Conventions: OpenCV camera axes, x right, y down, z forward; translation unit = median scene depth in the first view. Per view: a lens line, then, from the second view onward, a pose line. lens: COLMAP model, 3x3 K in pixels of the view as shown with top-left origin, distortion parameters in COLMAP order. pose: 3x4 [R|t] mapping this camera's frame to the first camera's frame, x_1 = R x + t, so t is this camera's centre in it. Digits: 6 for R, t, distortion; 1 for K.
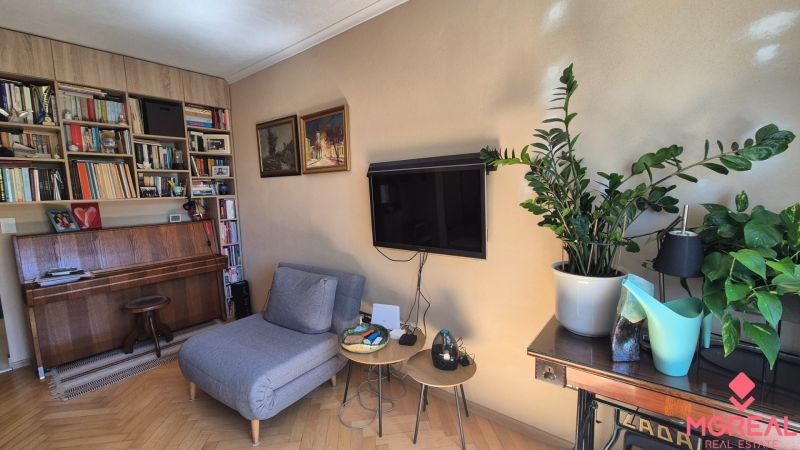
lens RADIAL K [[326.8, 0, 400.0], [0, 326.8, 225.0], [0, 0, 1]] dist [0.001176, -0.000021]
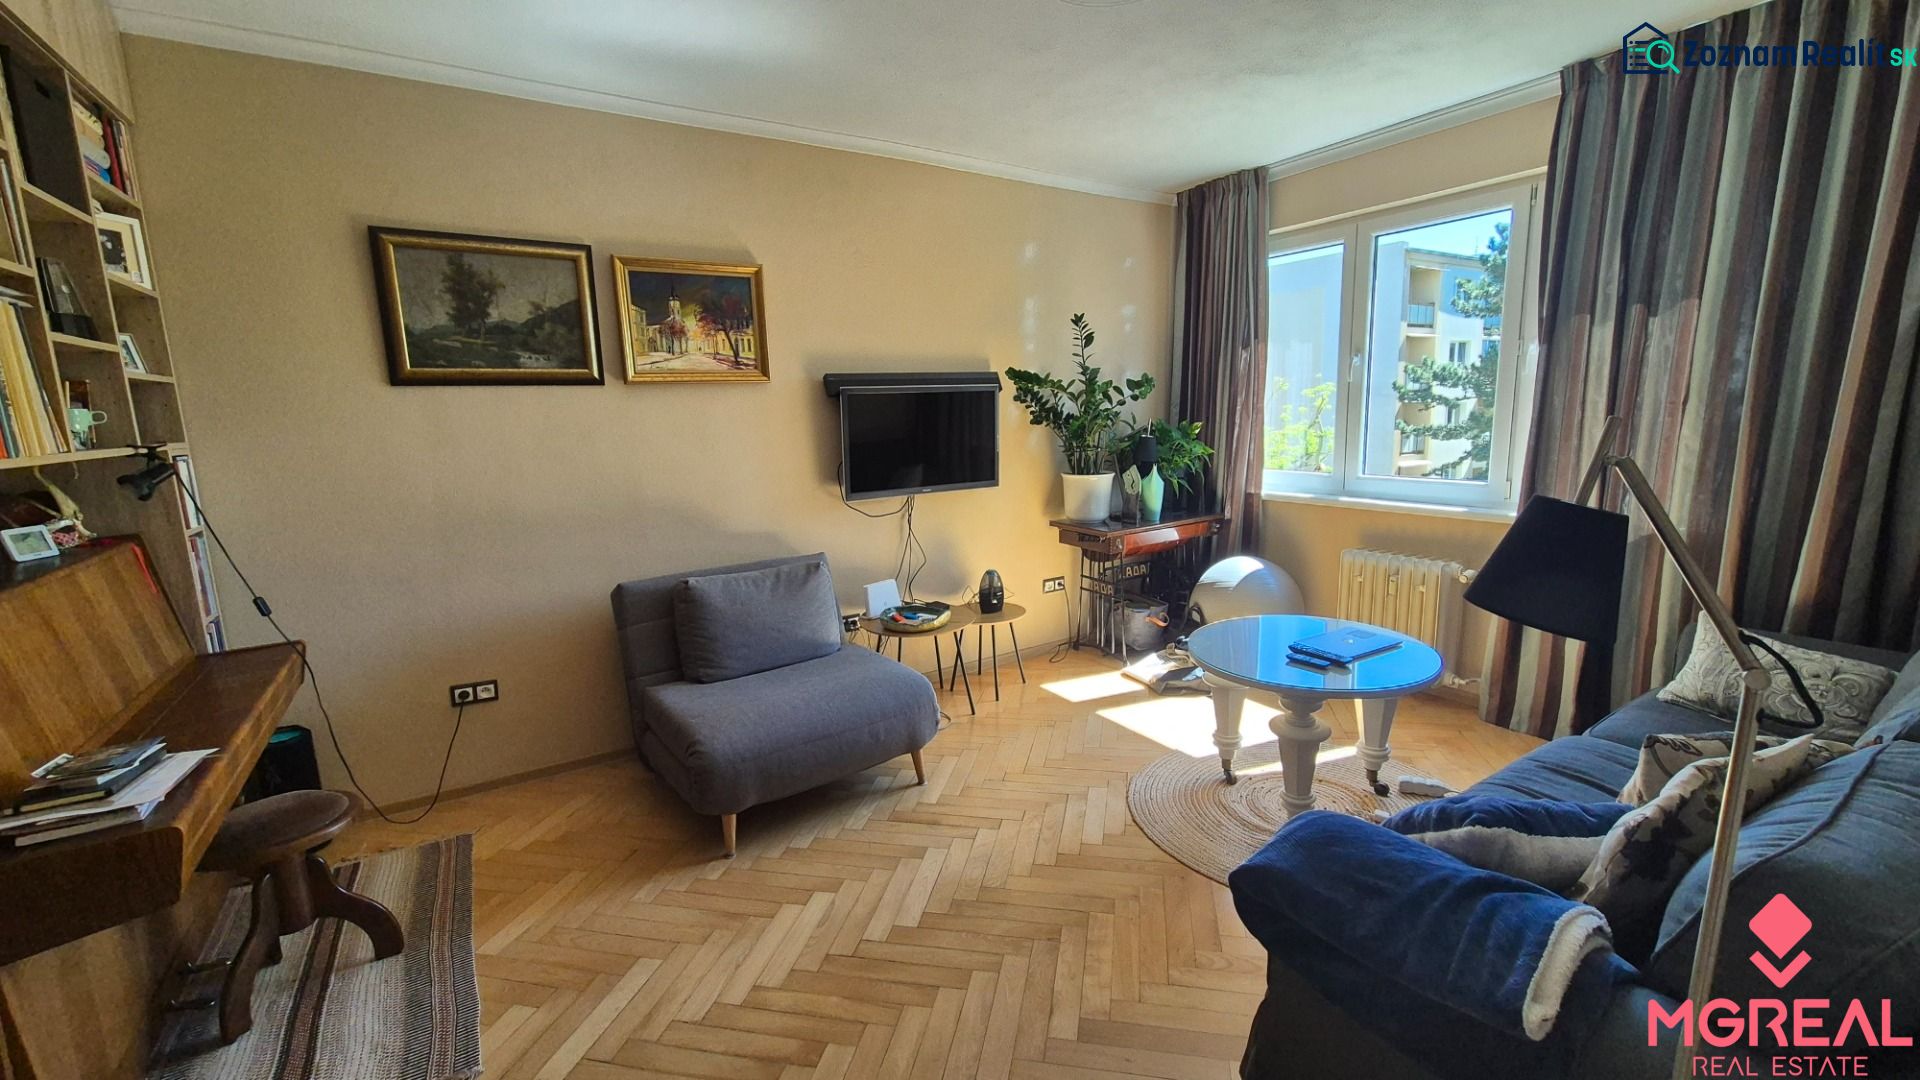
lens RADIAL K [[784.4, 0, 960.0], [0, 784.4, 540.0], [0, 0, 1]] dist [0.001176, -0.000021]
pose [[0.332767, -0.147392, 0.931419, -1.080640], [0.119124, 0.986368, 0.113528, -0.007937], [-0.935455, 0.073176, 0.345789, 0.183209]]
